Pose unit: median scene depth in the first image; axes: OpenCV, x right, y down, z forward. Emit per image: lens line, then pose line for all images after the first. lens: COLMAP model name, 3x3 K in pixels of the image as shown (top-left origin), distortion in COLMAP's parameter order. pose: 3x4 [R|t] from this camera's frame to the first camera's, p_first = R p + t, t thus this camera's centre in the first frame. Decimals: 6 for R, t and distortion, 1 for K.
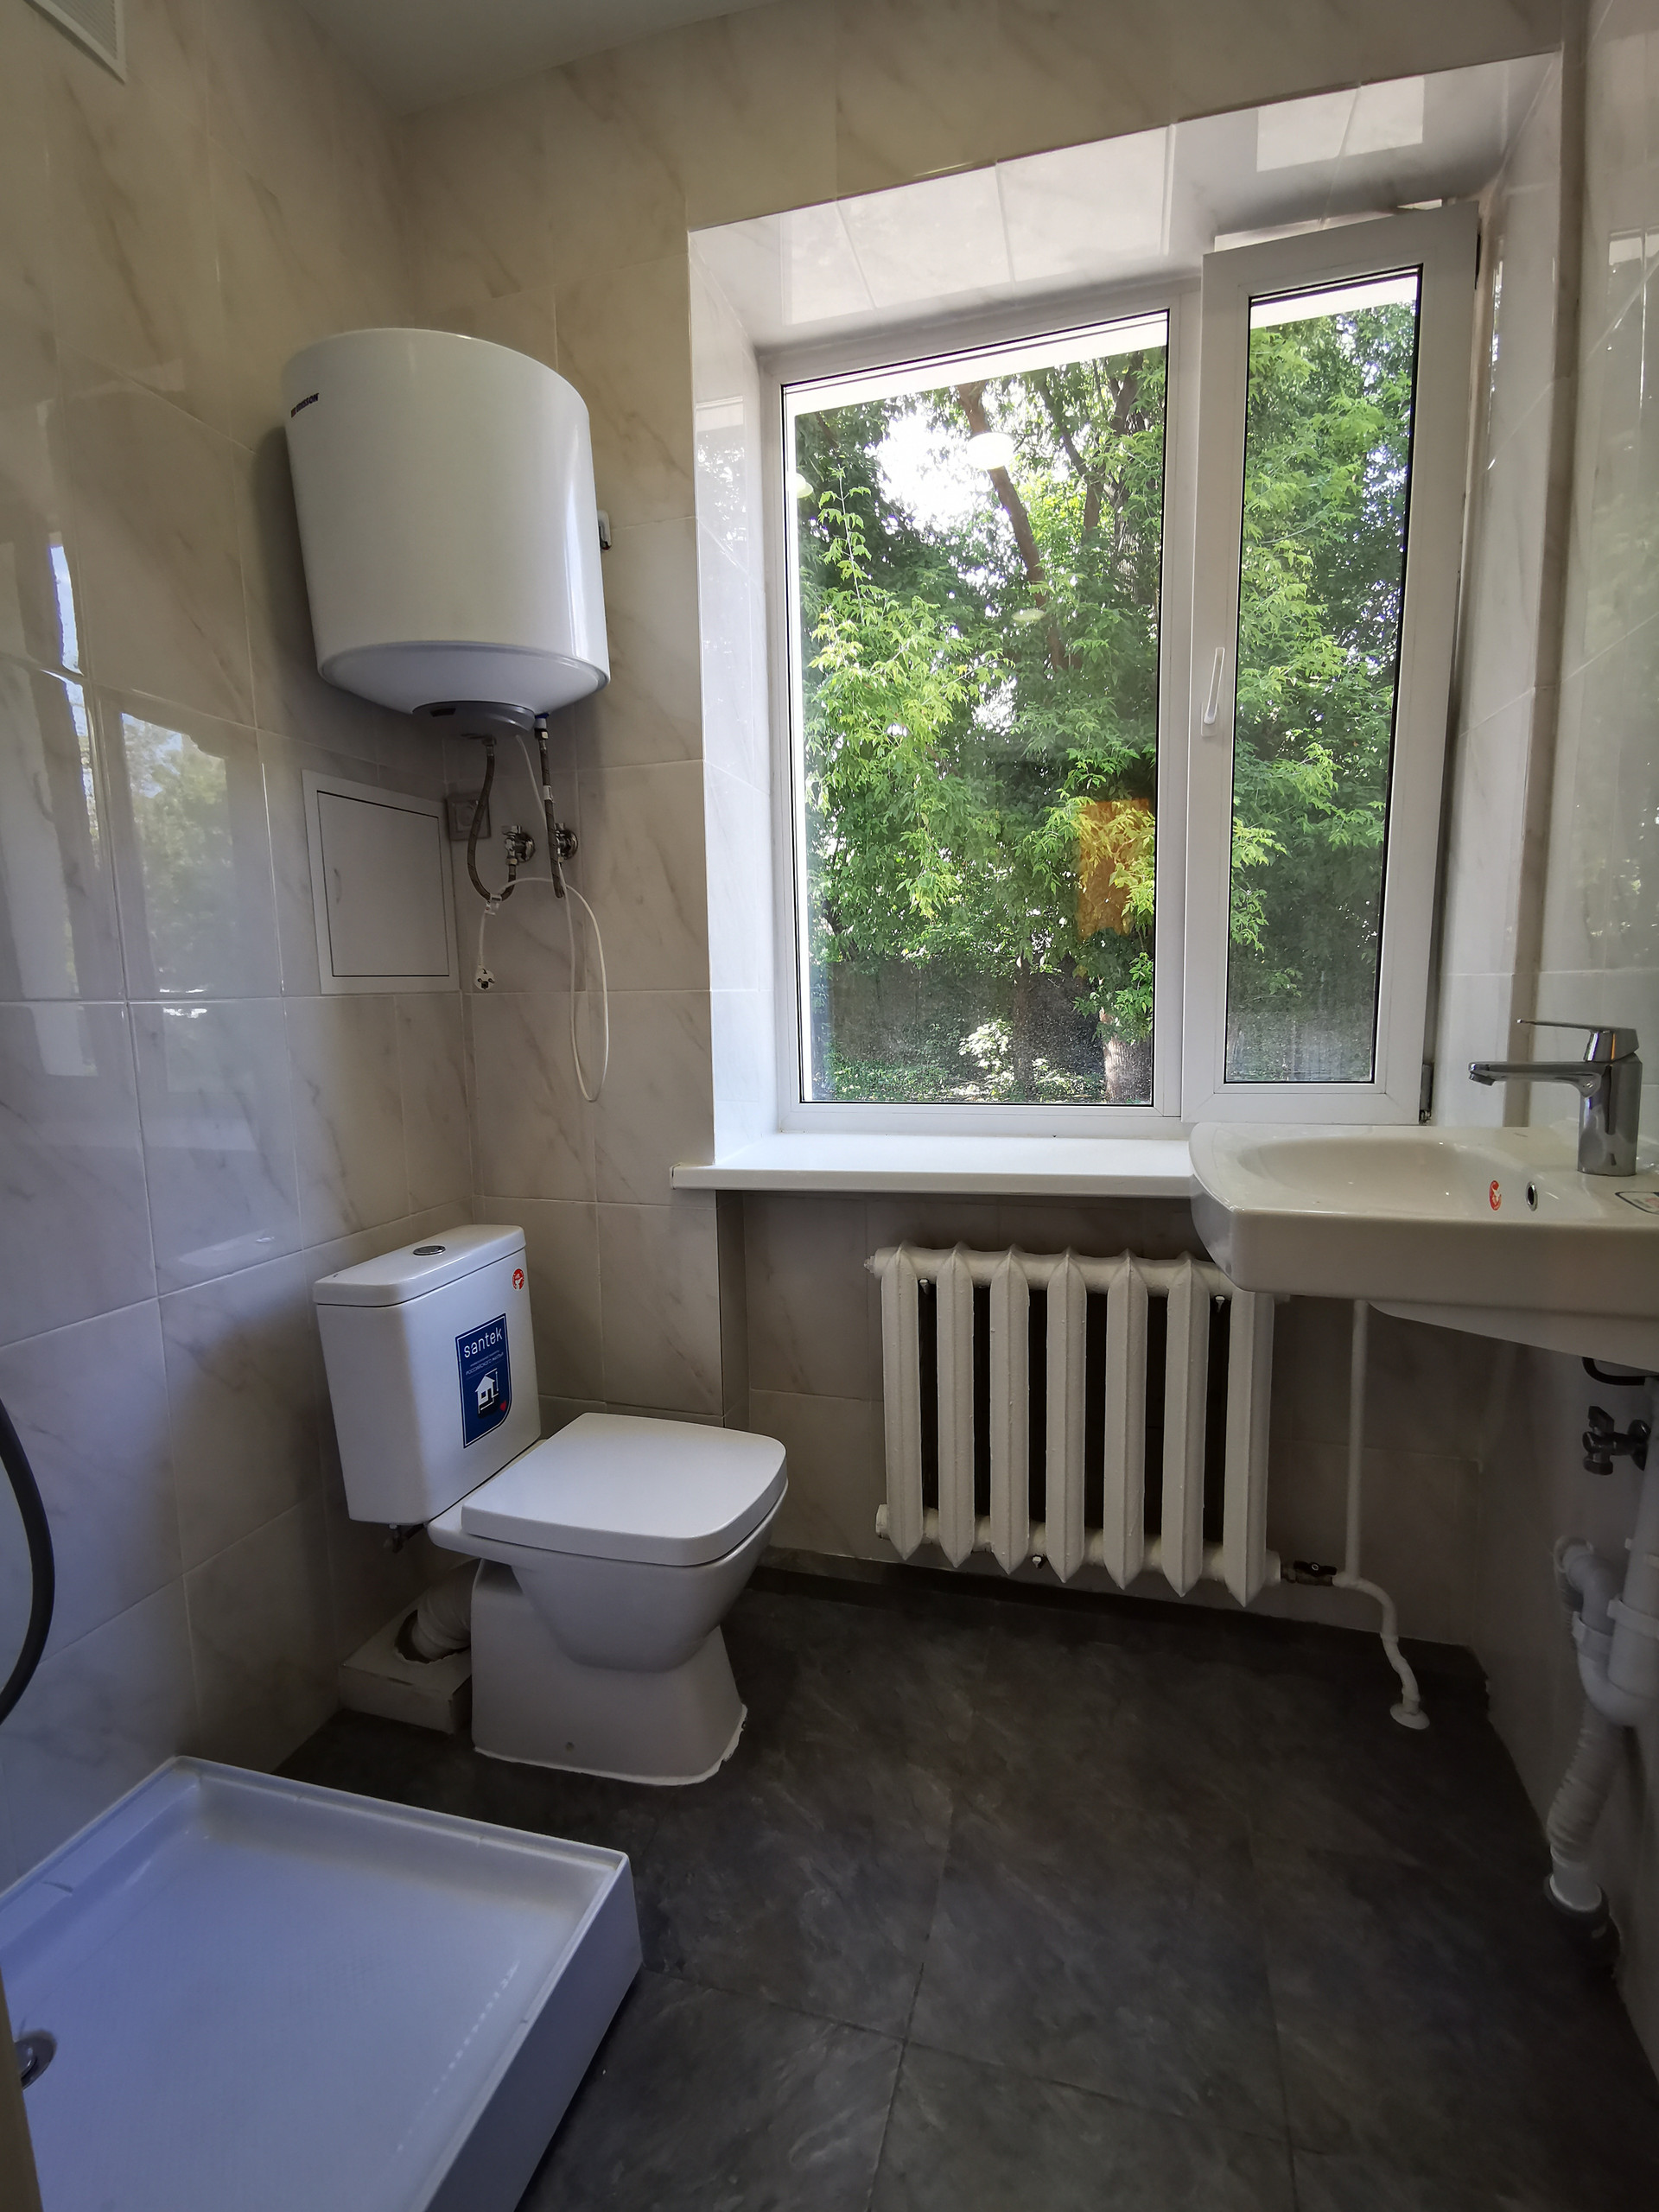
lens RADIAL K [[1057.9, 0, 805.4], [0, 1057.9, 1143.7], [0, 0, 1]] dist [-0.000103, -0.001448]
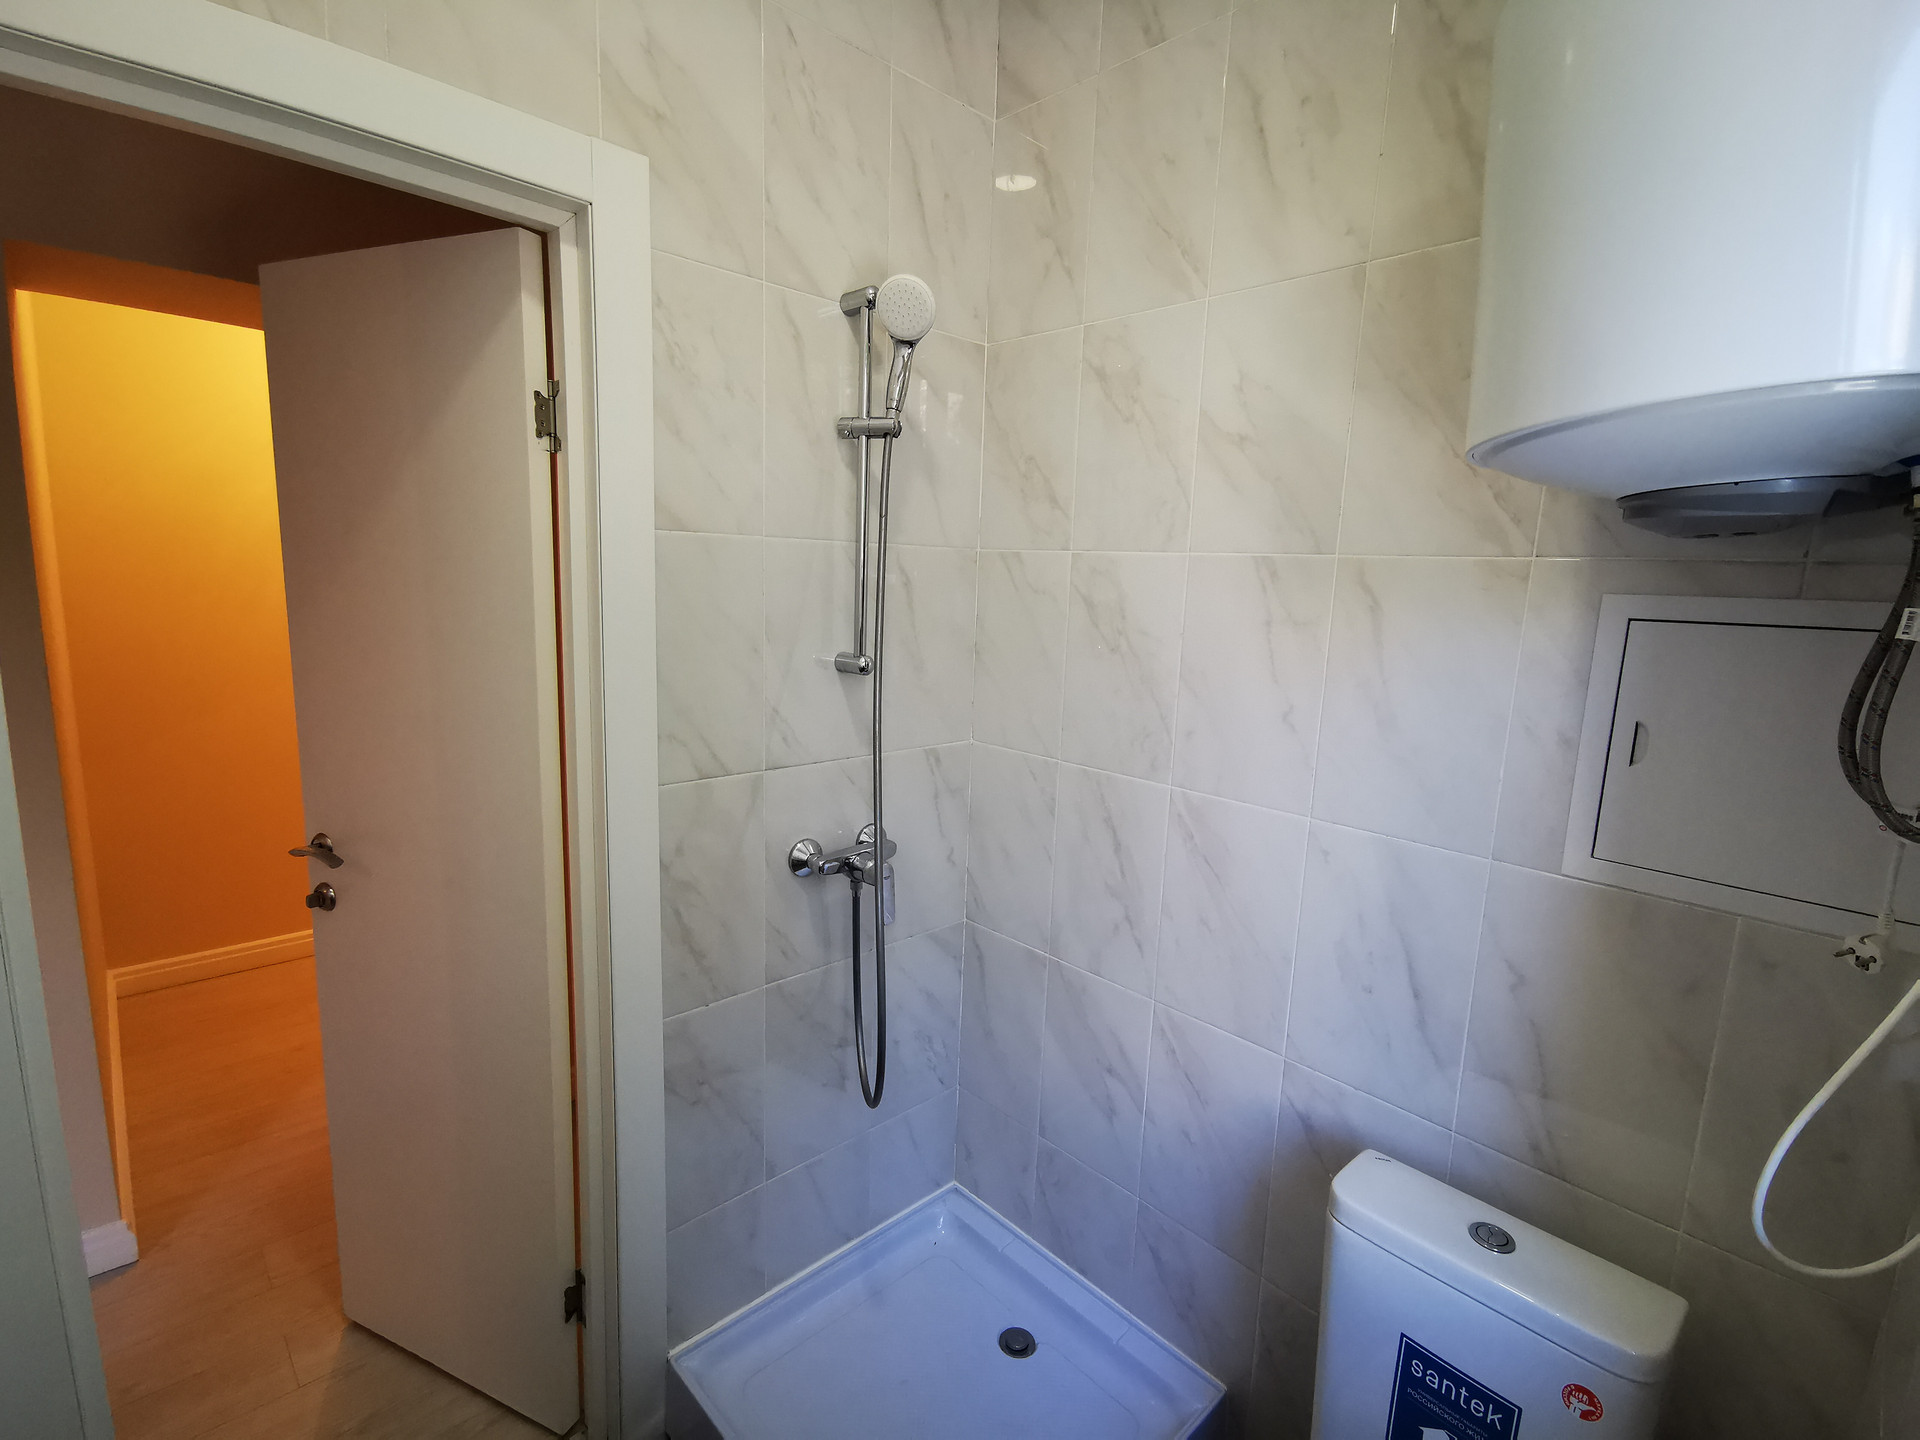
lens RADIAL K [[877.4, 0, 960.0], [0, 877.4, 720.0], [0, 0, 1]] dist [0.019215, -0.006114]
pose [[-0.501689, 0.143671, -0.853034, 0.313651], [-0.141094, 0.959316, 0.244553, -0.352445], [0.853464, 0.243048, -0.461007, 0.903525]]
